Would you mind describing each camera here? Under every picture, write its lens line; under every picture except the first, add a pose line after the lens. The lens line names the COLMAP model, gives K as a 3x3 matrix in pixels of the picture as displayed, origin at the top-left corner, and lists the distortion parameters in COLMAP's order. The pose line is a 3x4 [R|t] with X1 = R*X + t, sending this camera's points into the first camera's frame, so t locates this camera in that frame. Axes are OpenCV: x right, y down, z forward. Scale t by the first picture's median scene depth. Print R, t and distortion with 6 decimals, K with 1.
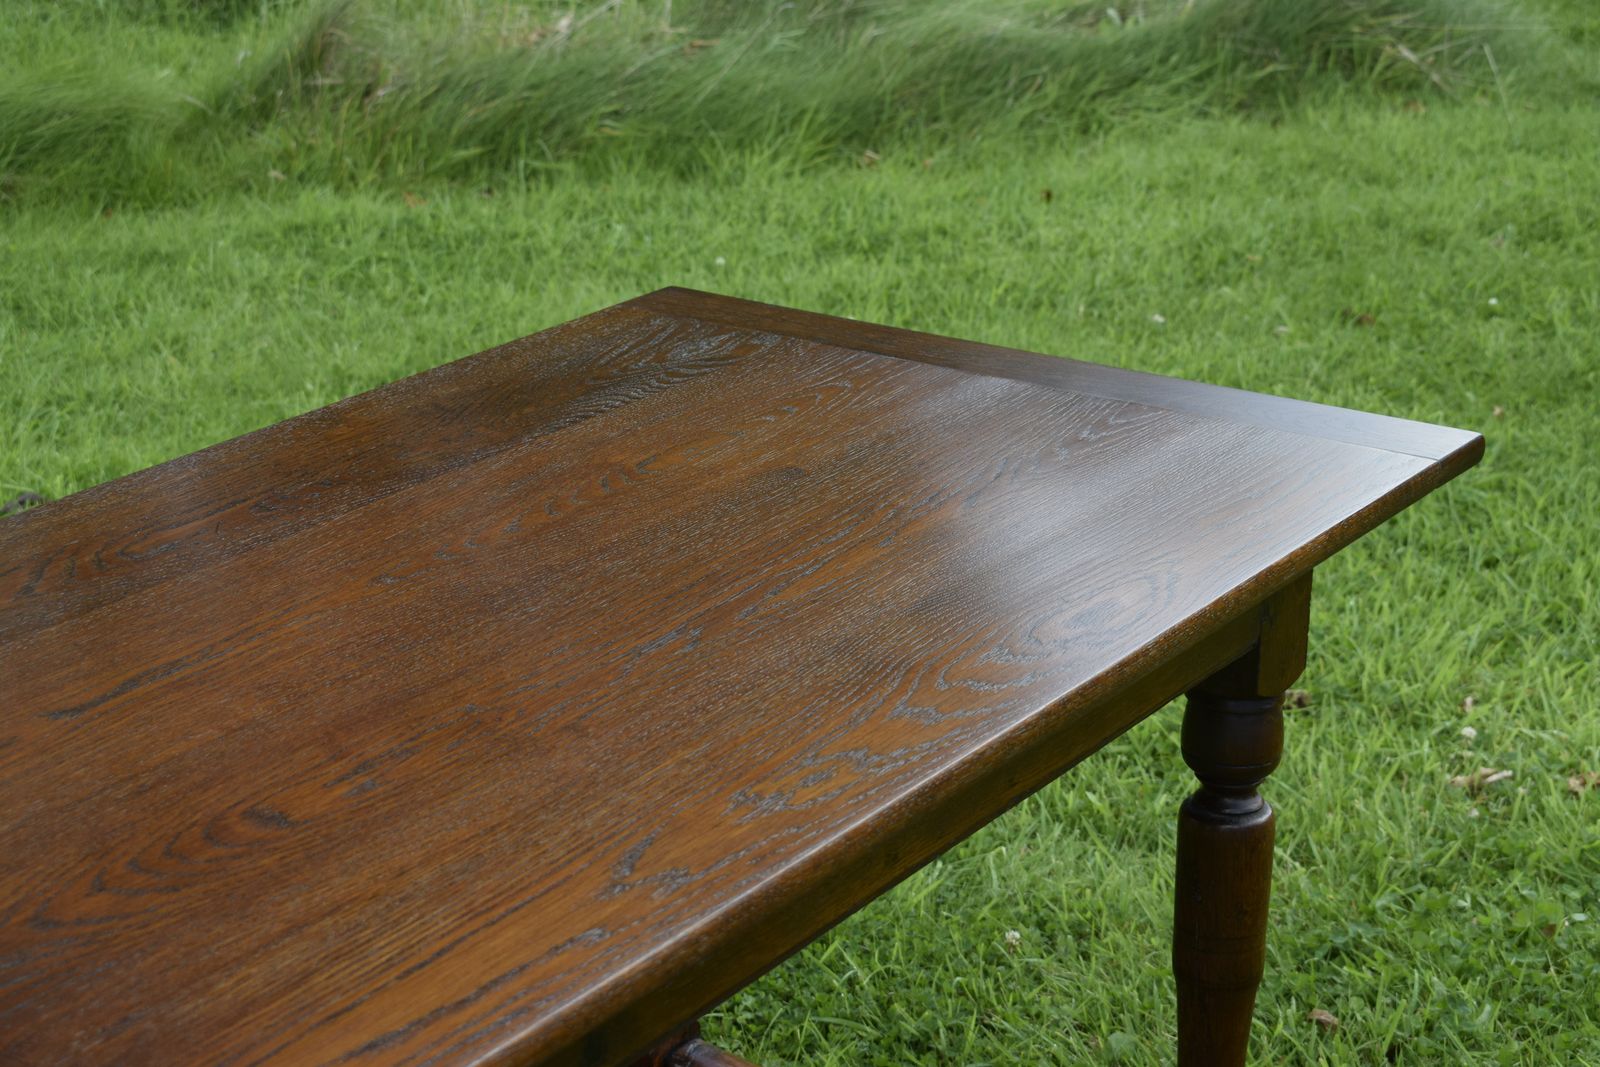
lens RADIAL K [[2865.6, 0, 812.2], [0, 2865.6, 532.0], [0, 0, 1]] dist [-0.018948, 0.012243]
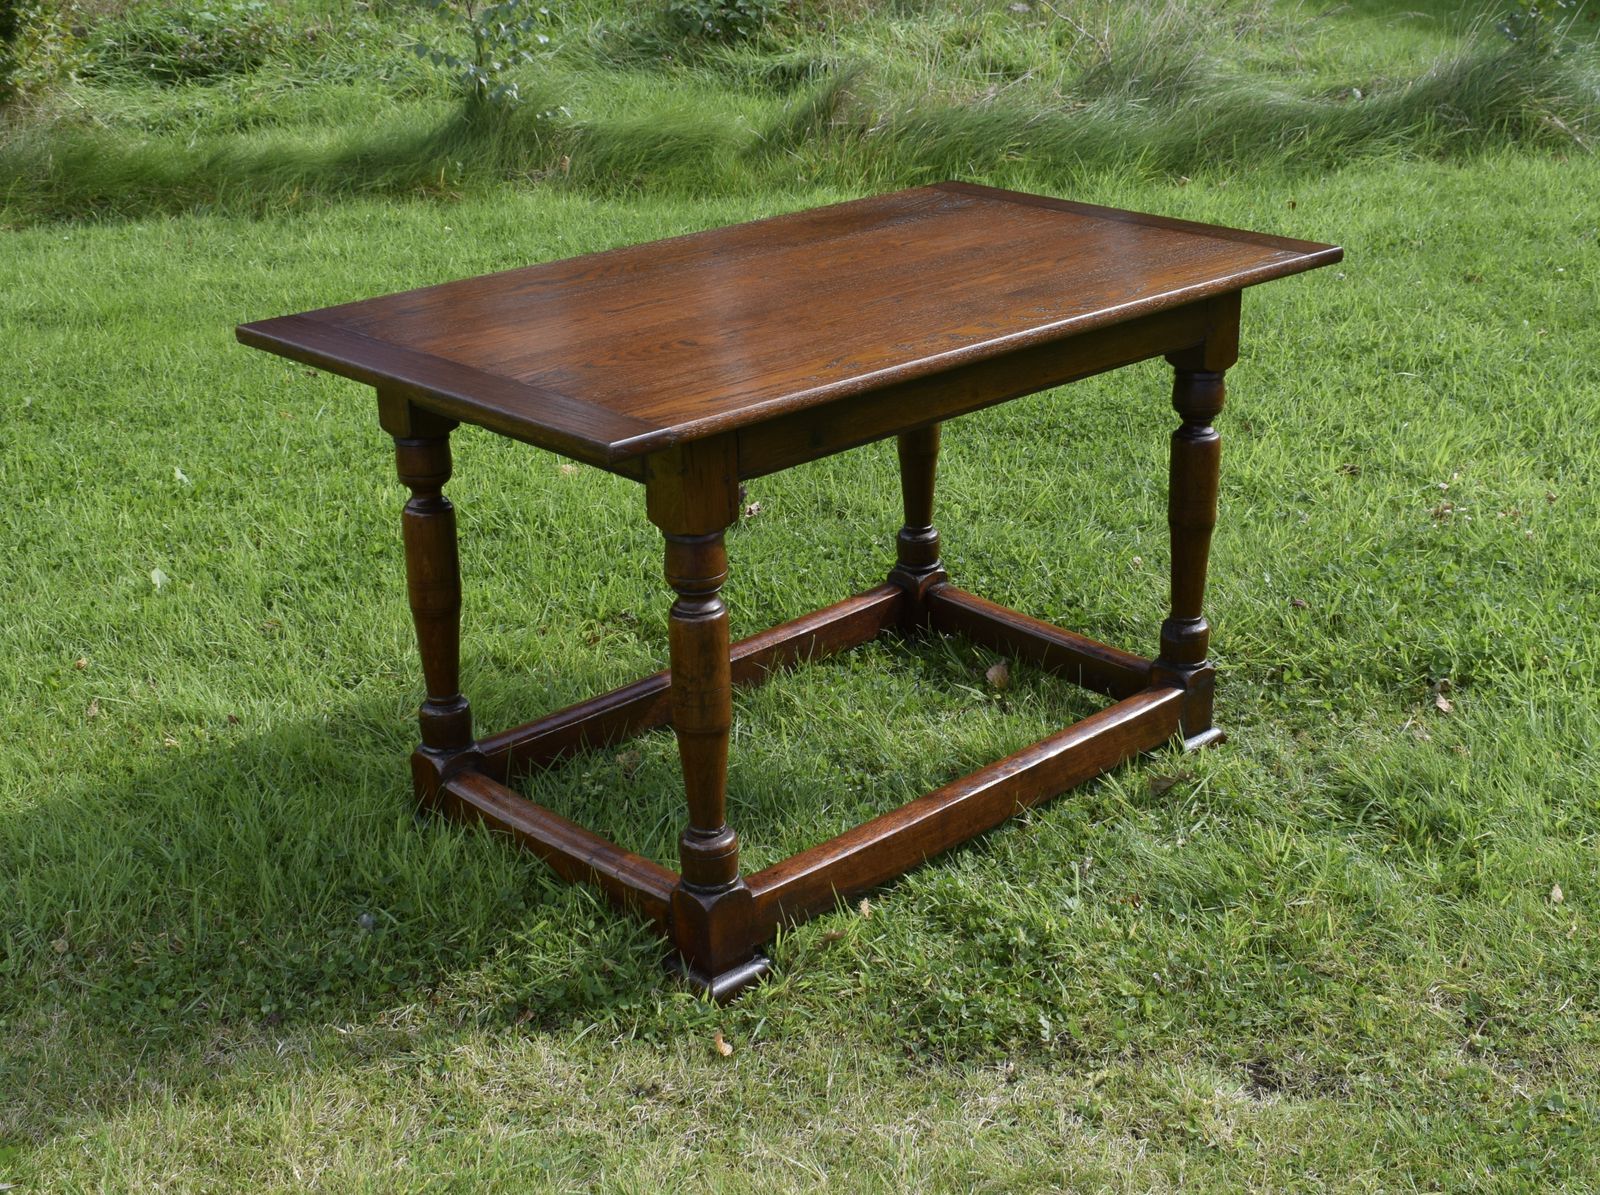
lens RADIAL K [[2178.4, 0, 864.7], [0, 2178.4, 523.0], [0, 0, 1]] dist [-0.026036, -0.014139]
pose [[0.983078, 0.051713, -0.175735, 0.141697], [-0.052107, 0.998639, 0.002377, 0.124969], [0.175619, 0.006820, 0.984435, -0.373536]]
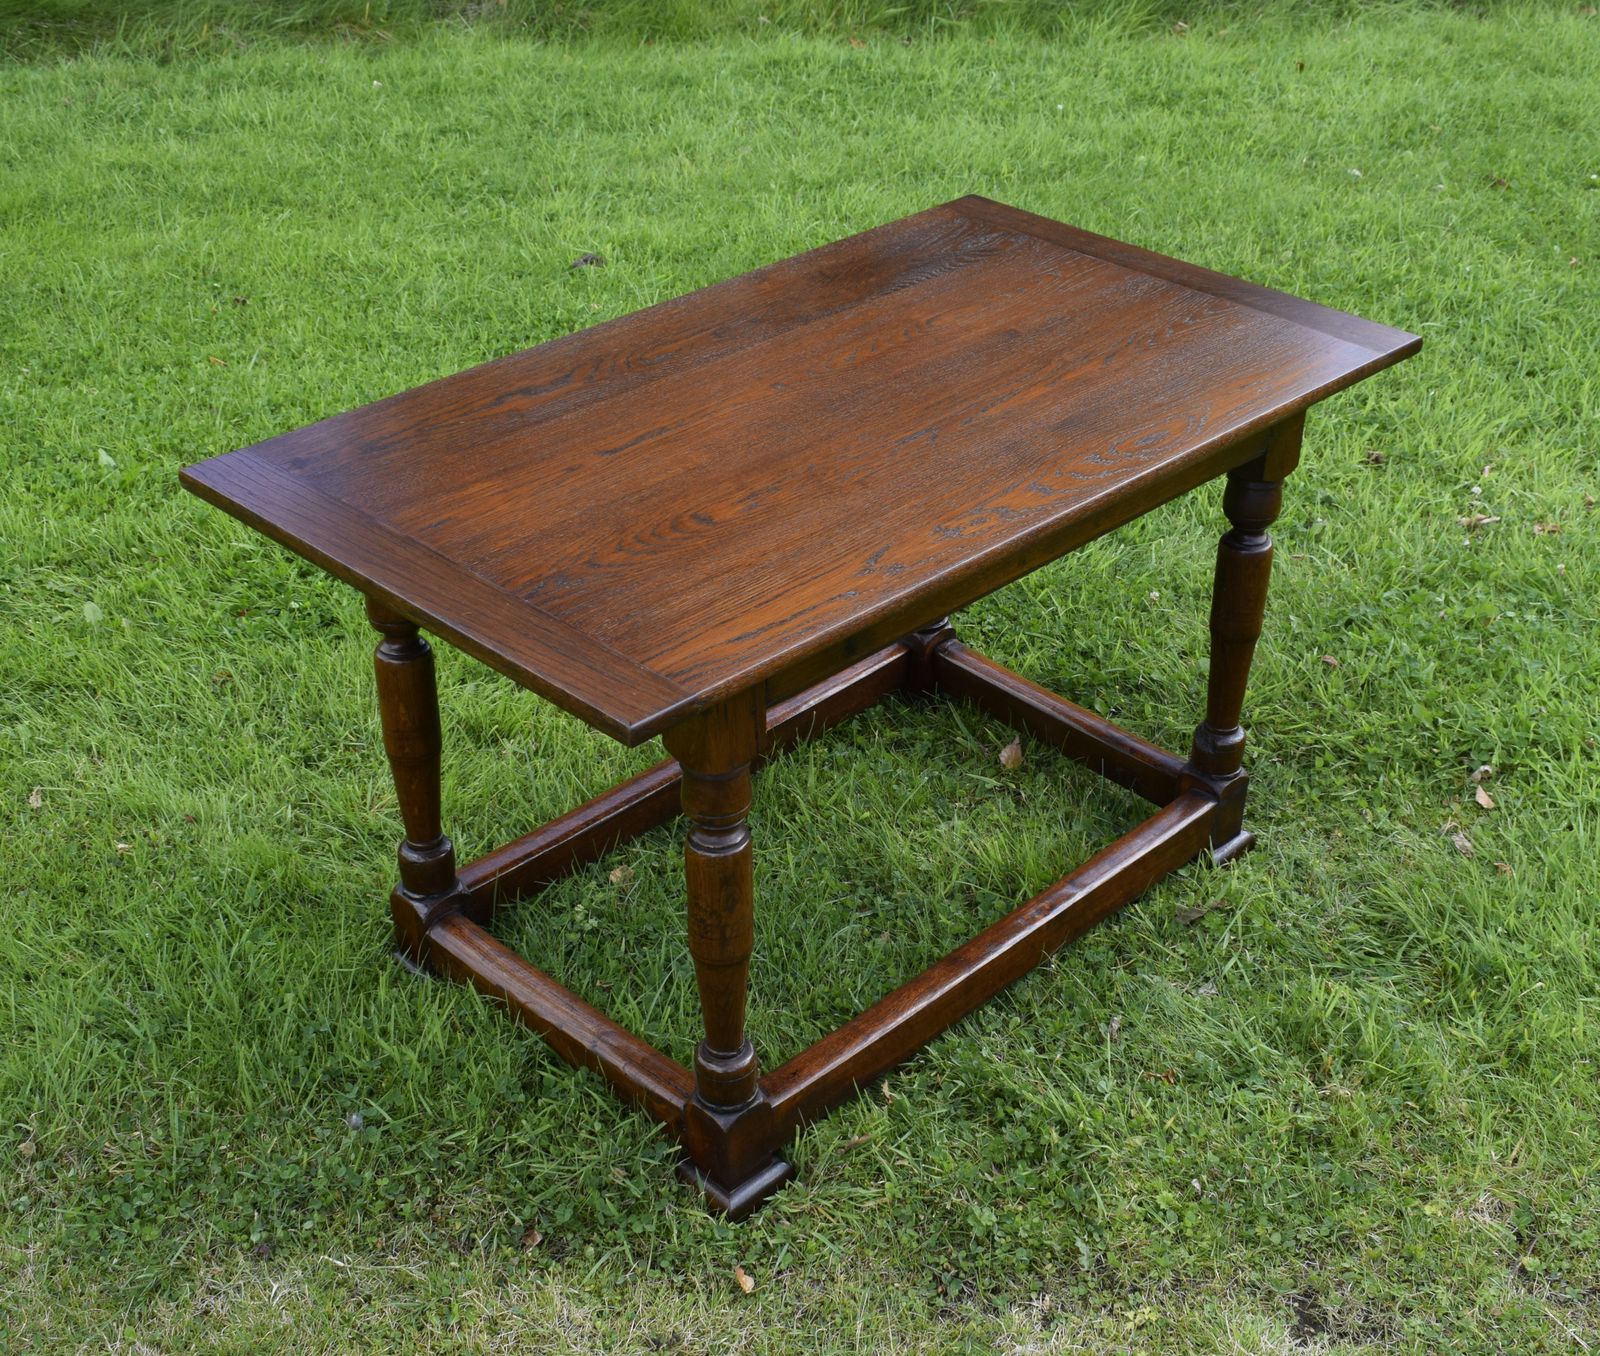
lens RADIAL K [[2184.0, 0, 854.8], [0, 2184.0, 719.0], [0, 0, 1]] dist [-0.034100, 0.003510]
pose [[0.987023, 0.097011, -0.127963, 0.067854], [-0.066511, 0.972295, 0.224094, -0.061967], [0.146158, -0.212675, 0.966130, -0.269027]]
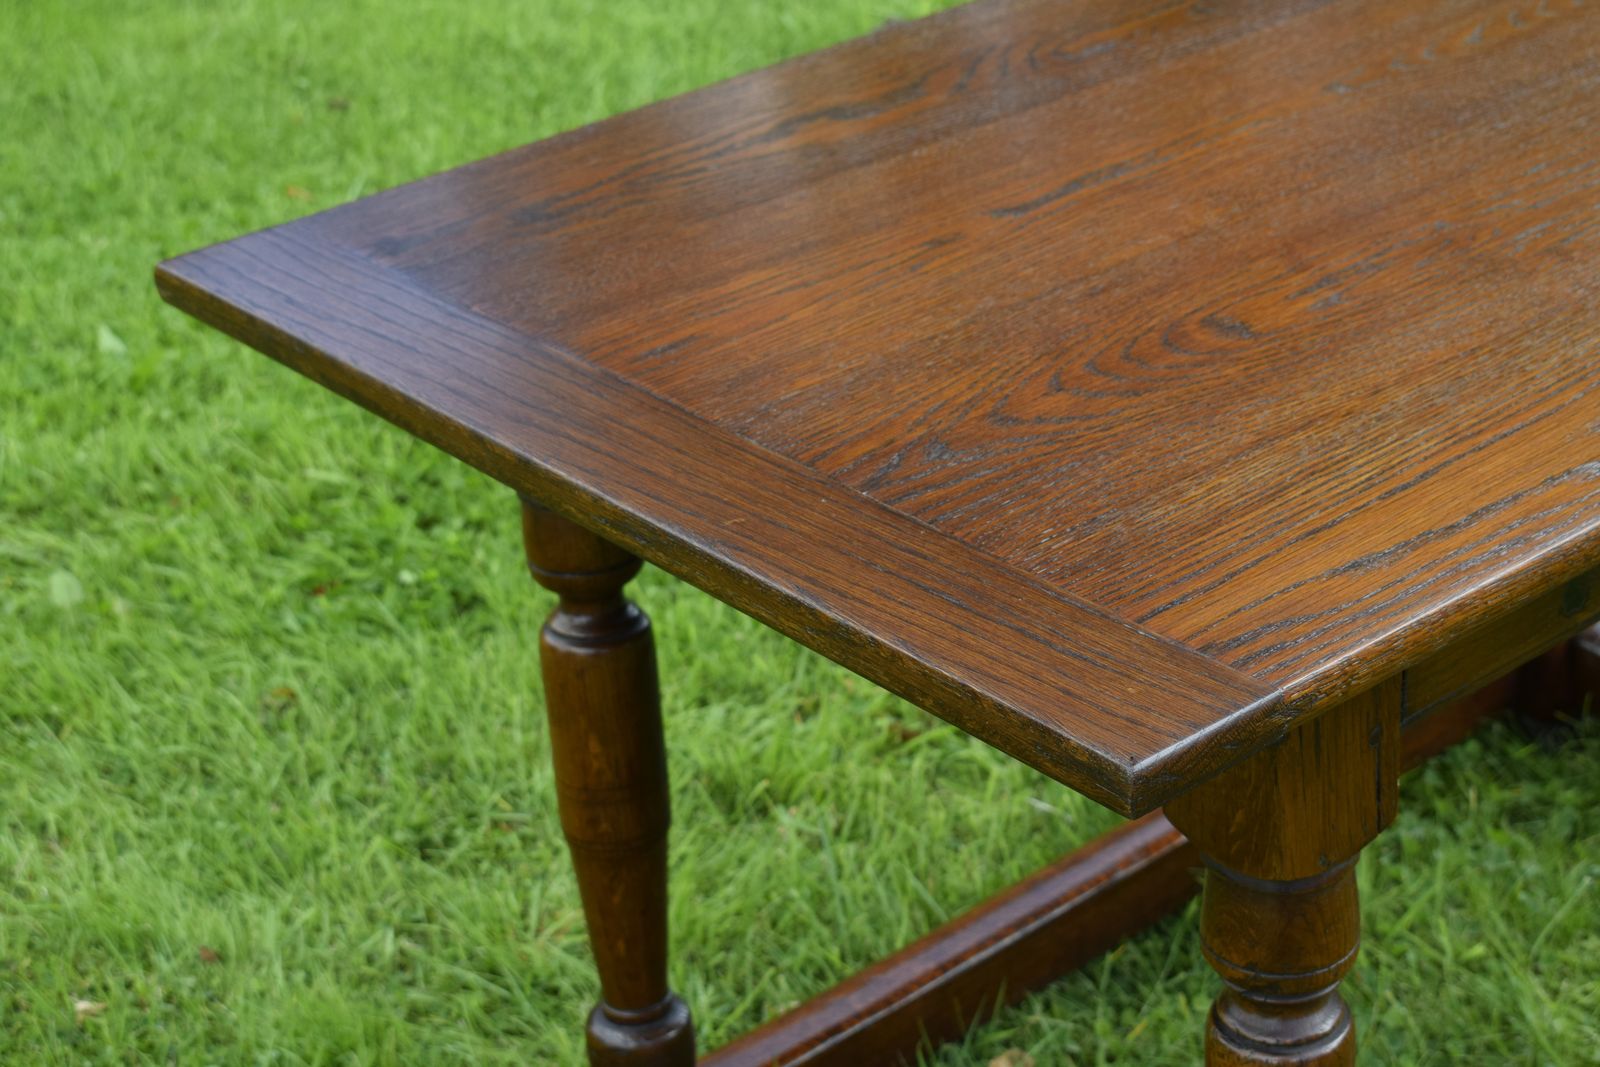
lens RADIAL K [[3000.0, 0, 800.0], [0, 3000.0, 533.5], [0, 0, 1]] dist [-0.029467, -0.020211]
pose [[0.960783, 0.071053, -0.268044, -0.030546], [-0.031738, 0.988440, 0.148251, 0.013647], [0.275479, -0.133930, 0.951932, 0.008371]]
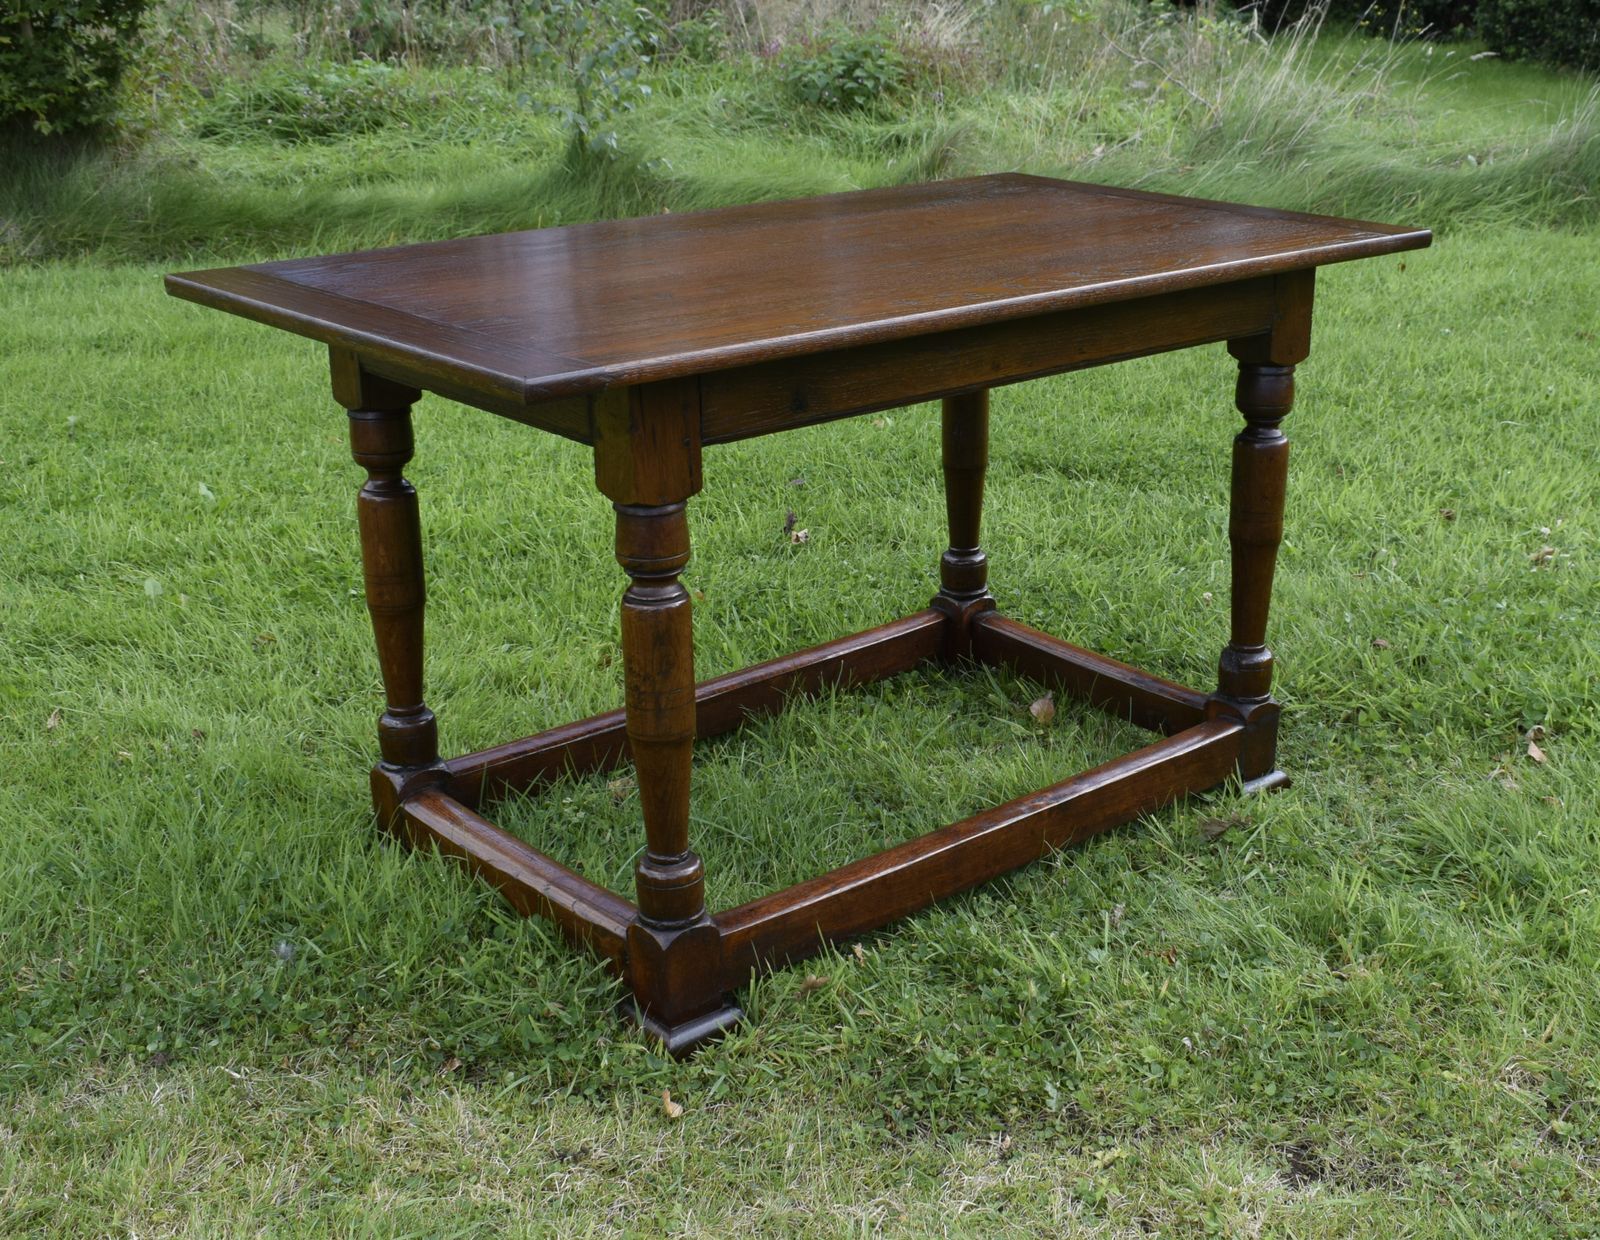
lens RADIAL K [[2057.0, 0, 946.6], [0, 2057.0, 616.1], [0, 0, 1]] dist [-0.025094, -0.009220]
pose [[0.975894, 0.074133, -0.205271, 0.168757], [-0.075587, 0.997139, 0.000763, 0.164901], [0.204740, 0.014771, 0.978705, -0.192135]]
